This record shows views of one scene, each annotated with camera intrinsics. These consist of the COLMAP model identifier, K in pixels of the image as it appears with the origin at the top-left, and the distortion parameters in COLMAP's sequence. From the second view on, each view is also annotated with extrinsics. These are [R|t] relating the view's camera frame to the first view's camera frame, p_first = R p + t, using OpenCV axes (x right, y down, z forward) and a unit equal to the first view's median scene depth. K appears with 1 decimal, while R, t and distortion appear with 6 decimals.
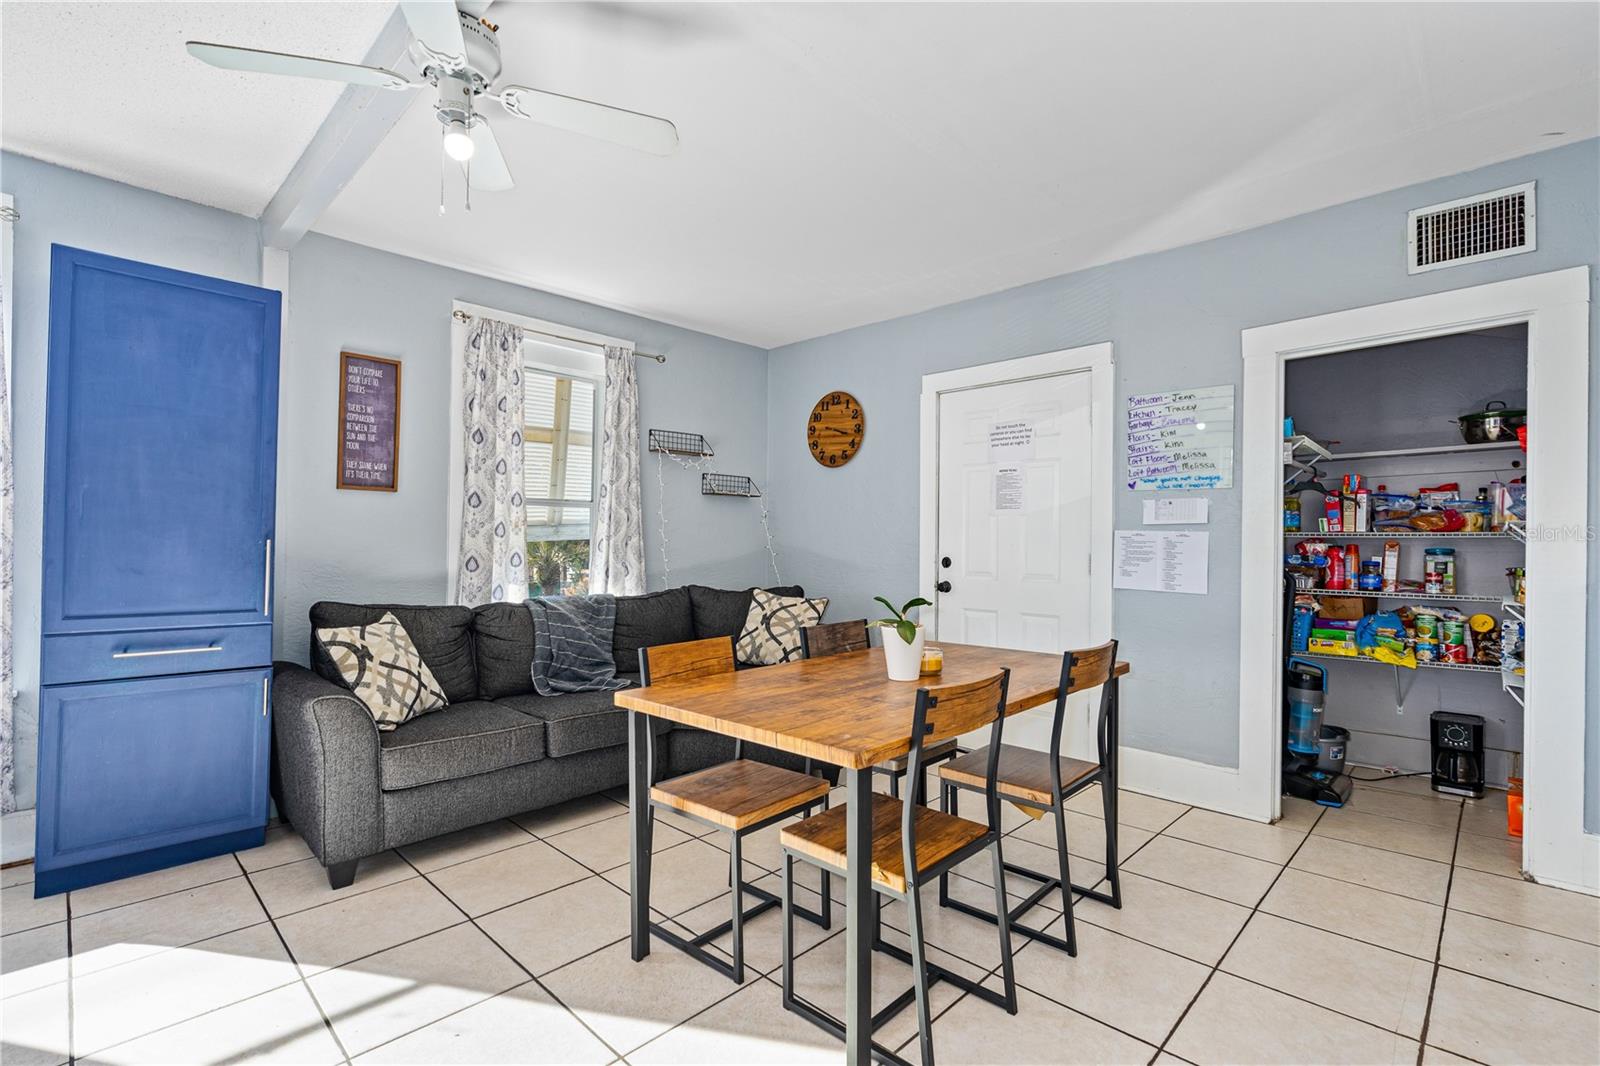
lens RADIAL K [[733.1, 0, 810.9], [0, 733.1, 536.0], [0, 0, 1]] dist [-0.011279, 0.004019]
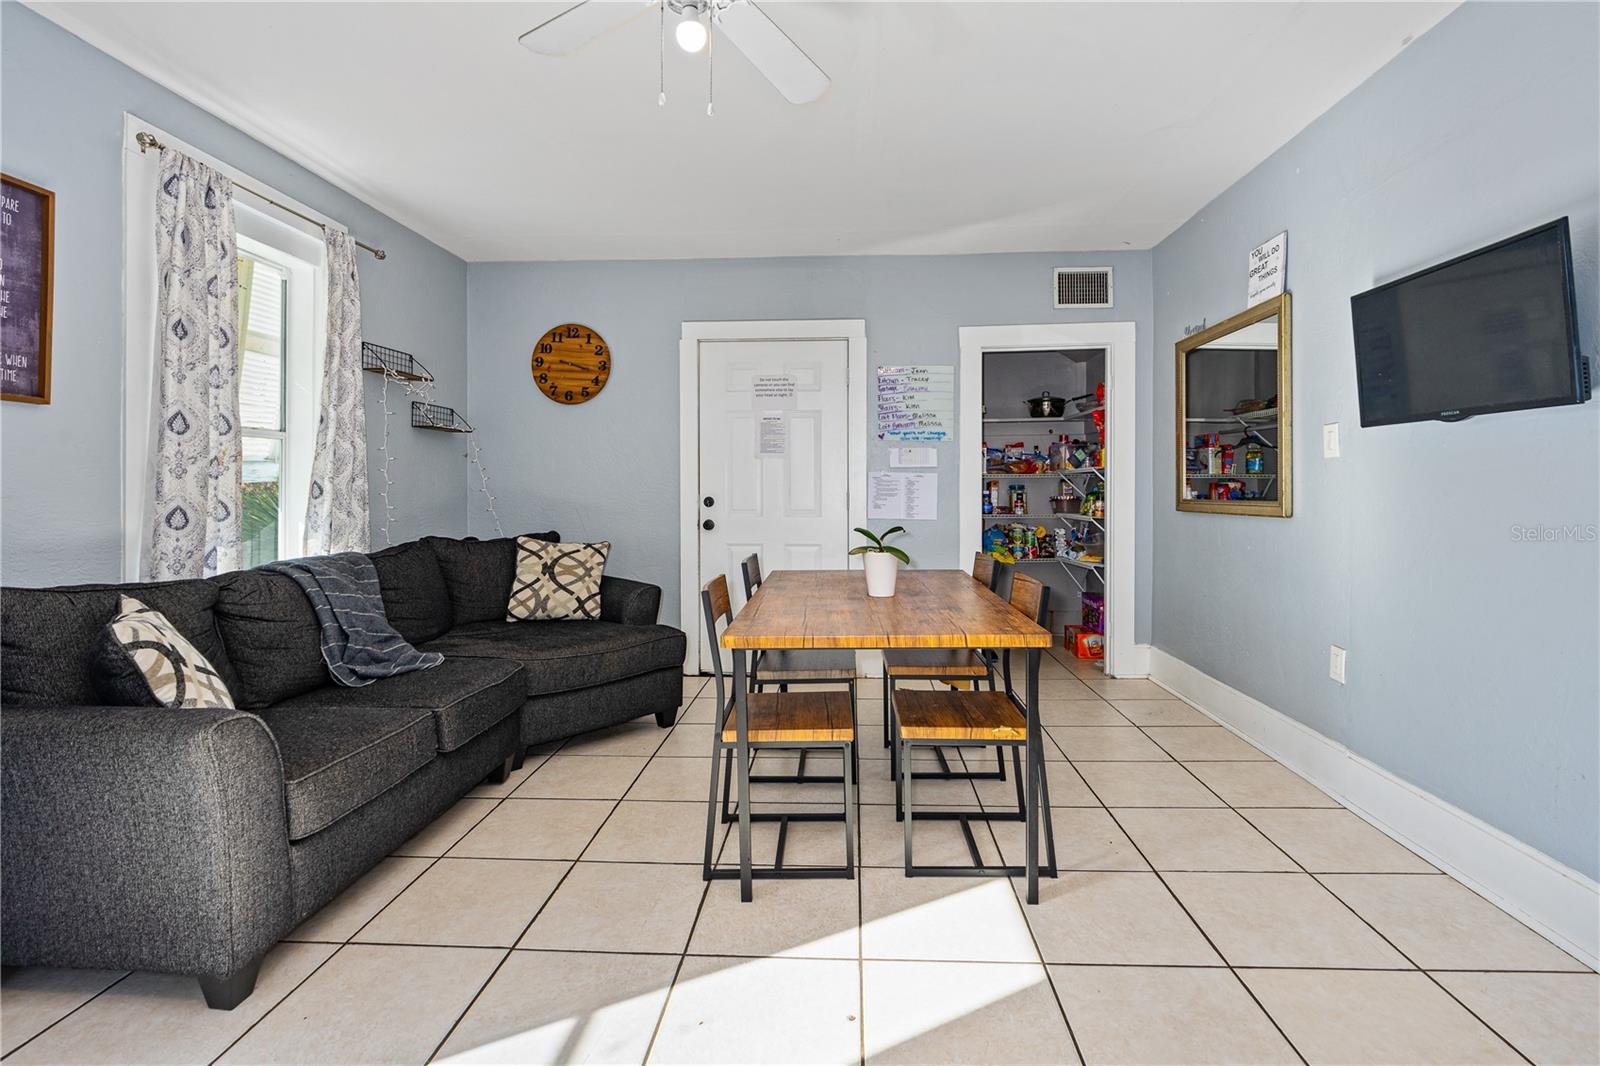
lens RADIAL K [[733.1, 0, 814.2], [0, 733.1, 488.8], [0, 0, 1]] dist [-0.011279, 0.004019]
pose [[0.760734, -0.010302, 0.648982, -0.449103], [0.002506, 0.999913, 0.012936, 0.004205], [-0.649059, -0.008214, 0.760694, 0.107855]]
